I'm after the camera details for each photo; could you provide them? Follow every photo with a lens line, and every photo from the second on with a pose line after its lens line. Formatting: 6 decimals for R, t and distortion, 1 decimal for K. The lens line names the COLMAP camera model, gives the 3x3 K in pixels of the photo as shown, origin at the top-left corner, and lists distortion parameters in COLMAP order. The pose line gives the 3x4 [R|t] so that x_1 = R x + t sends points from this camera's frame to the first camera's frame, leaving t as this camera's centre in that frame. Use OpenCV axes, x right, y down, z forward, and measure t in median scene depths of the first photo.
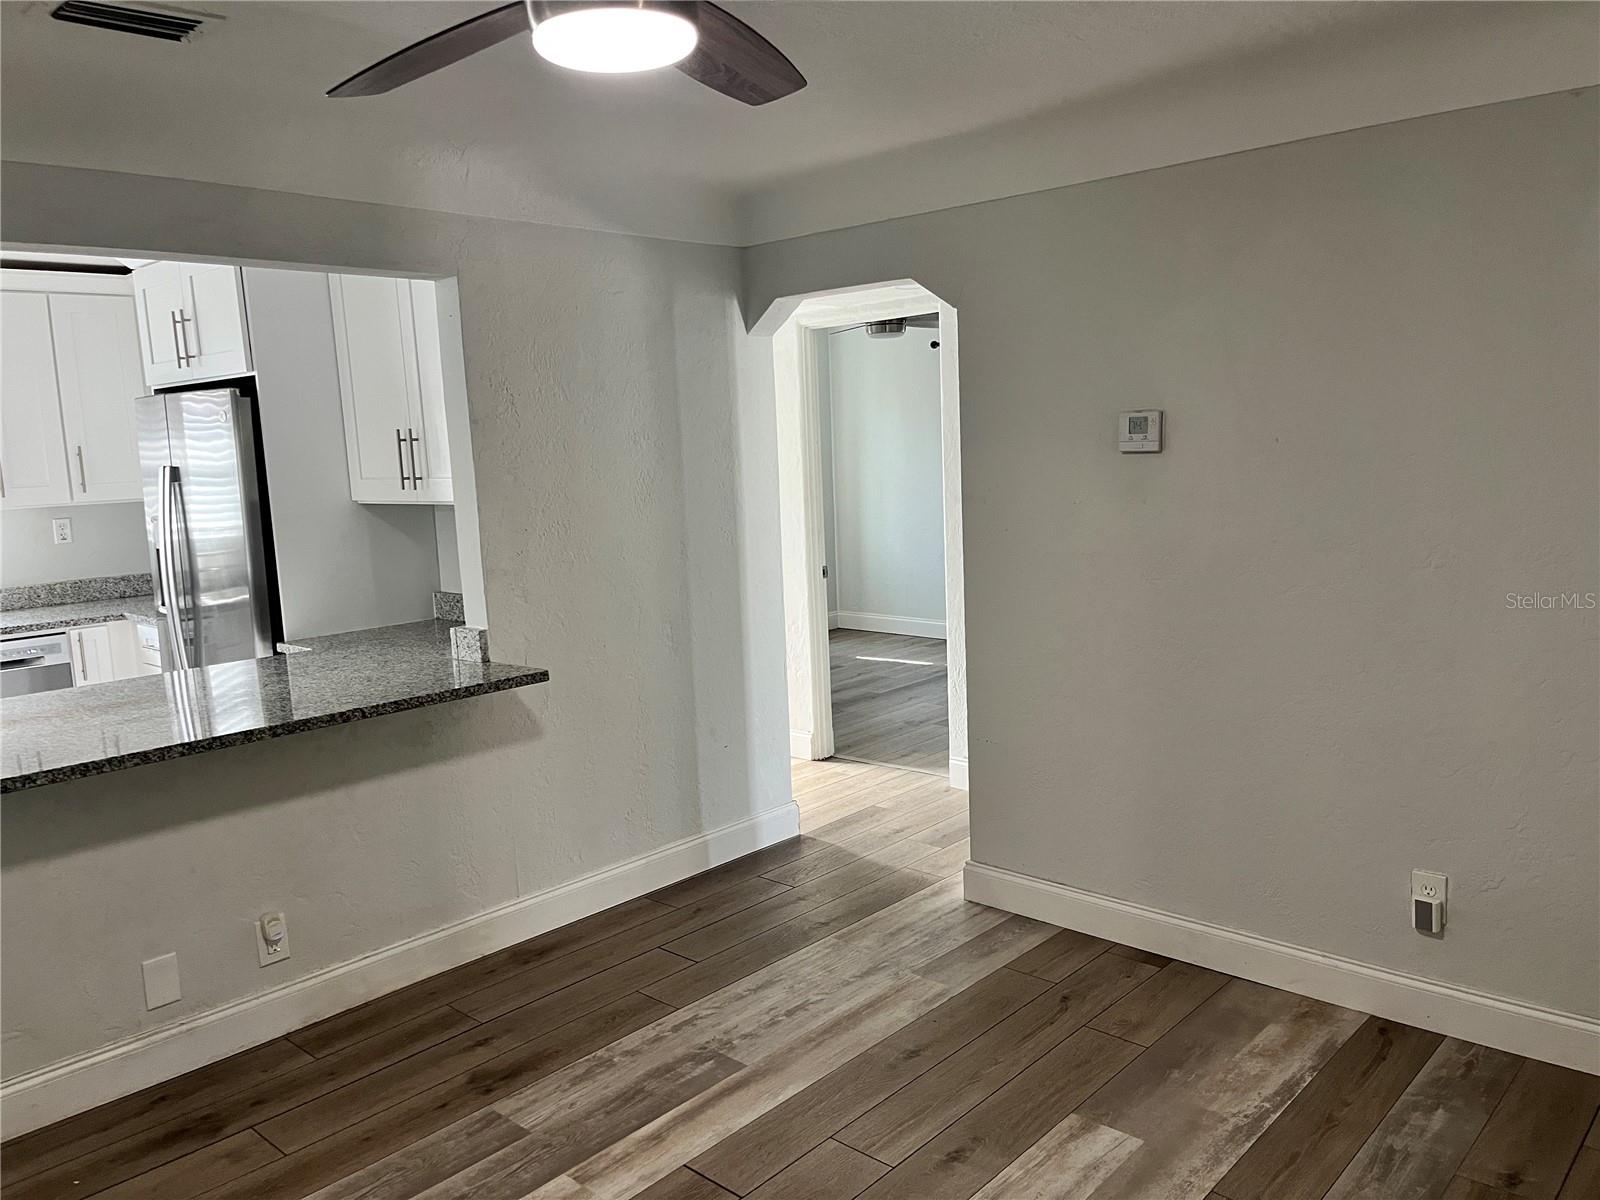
lens RADIAL K [[1216.3, 0, 800.0], [0, 1216.3, 600.0], [0, 0, 1]] dist [0.080802, -0.103892]
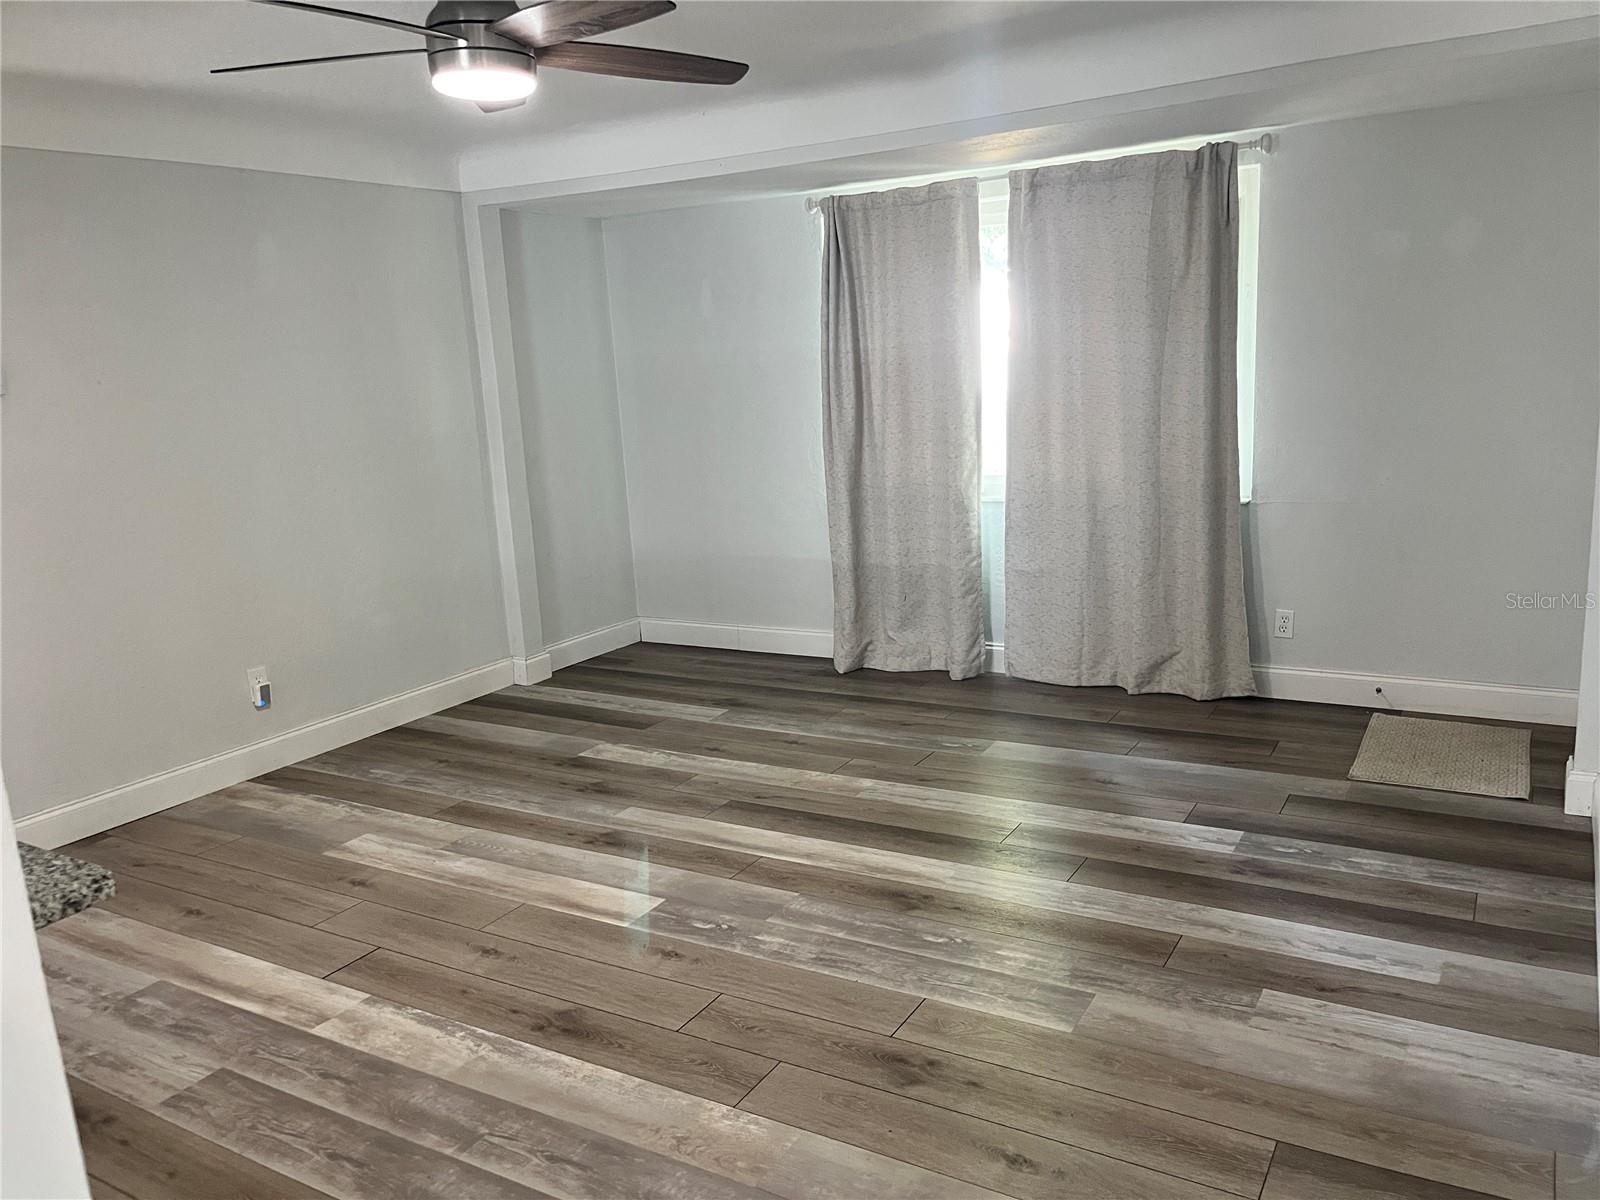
lens RADIAL K [[1216.3, 0, 800.0], [0, 1216.3, 600.0], [0, 0, 1]] dist [0.080802, -0.103892]
pose [[-0.204108, -0.141782, 0.968627, -1.131797], [0.188163, 0.965325, 0.180948, -0.012178], [-0.960695, 0.219192, -0.170352, 0.612125]]
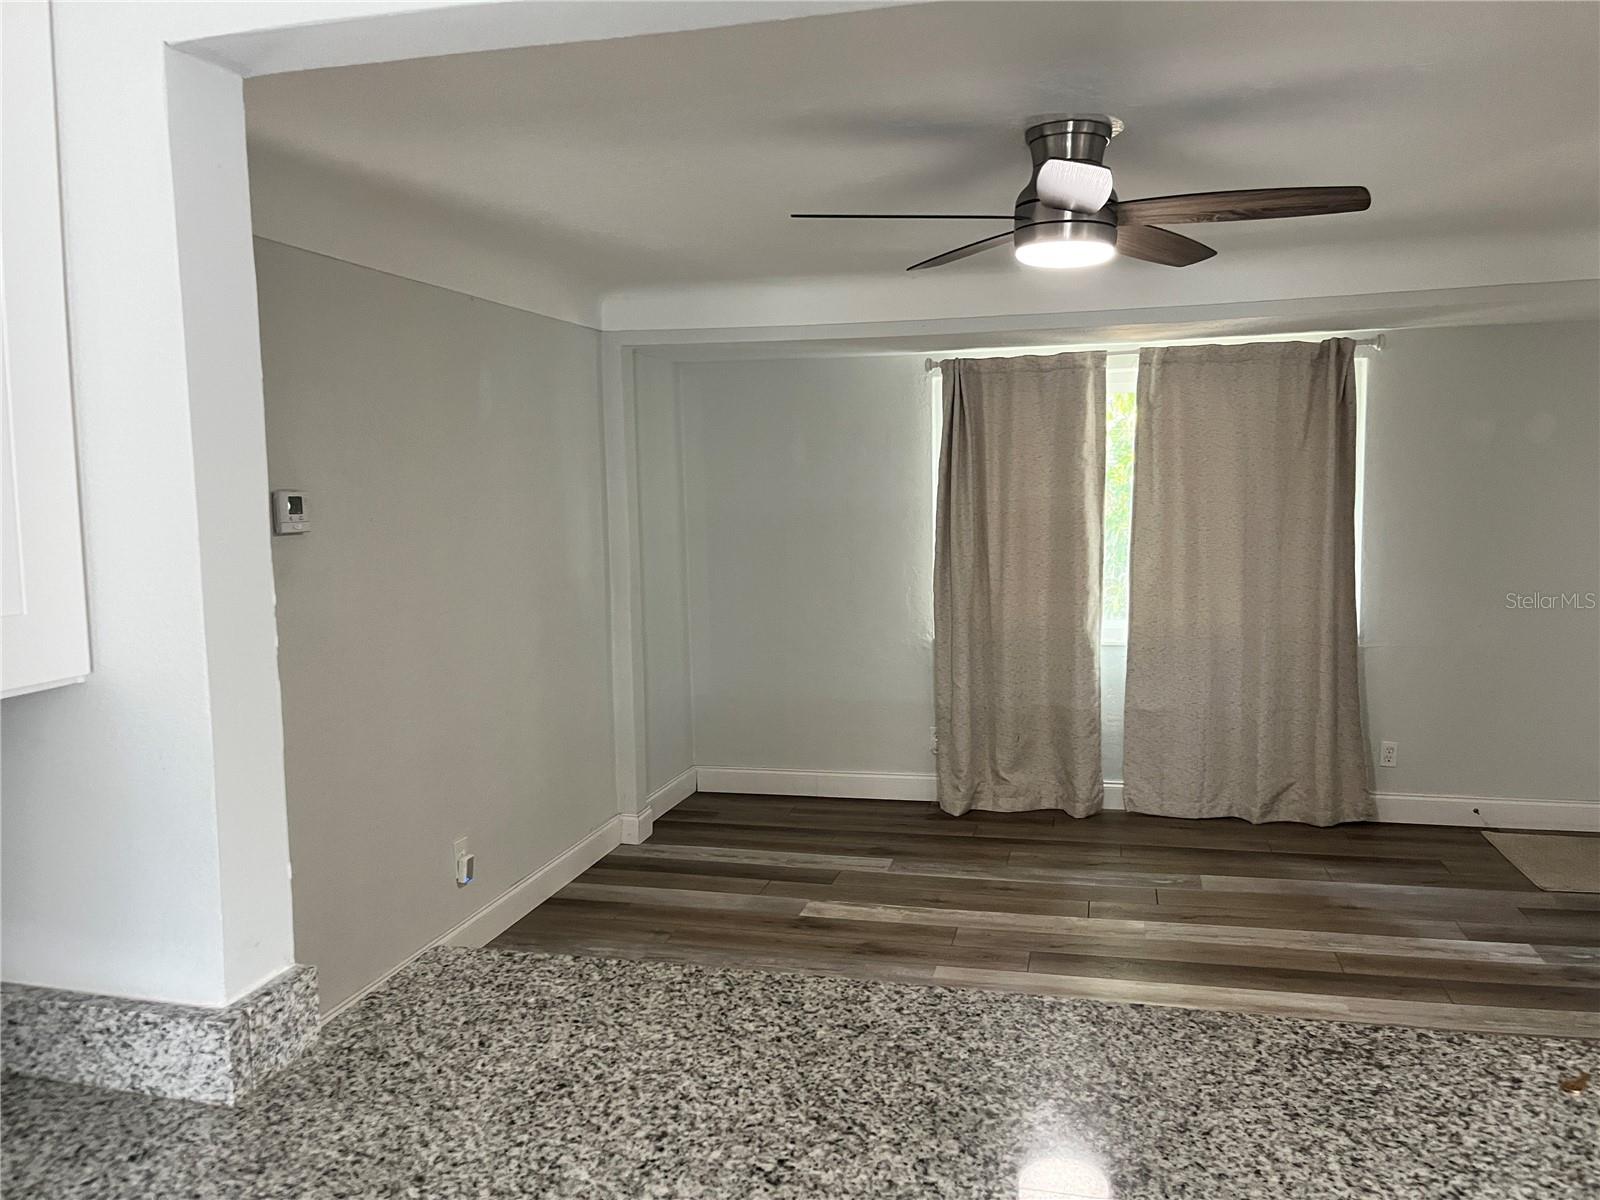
lens RADIAL K [[1216.3, 0, 800.0], [0, 1216.3, 600.0], [0, 0, 1]] dist [0.080802, -0.103892]
pose [[-0.476463, -0.034329, 0.878524, -0.868726], [0.154756, 0.980361, 0.122240, -0.155610], [-0.865467, 0.194199, -0.461794, 1.306436]]
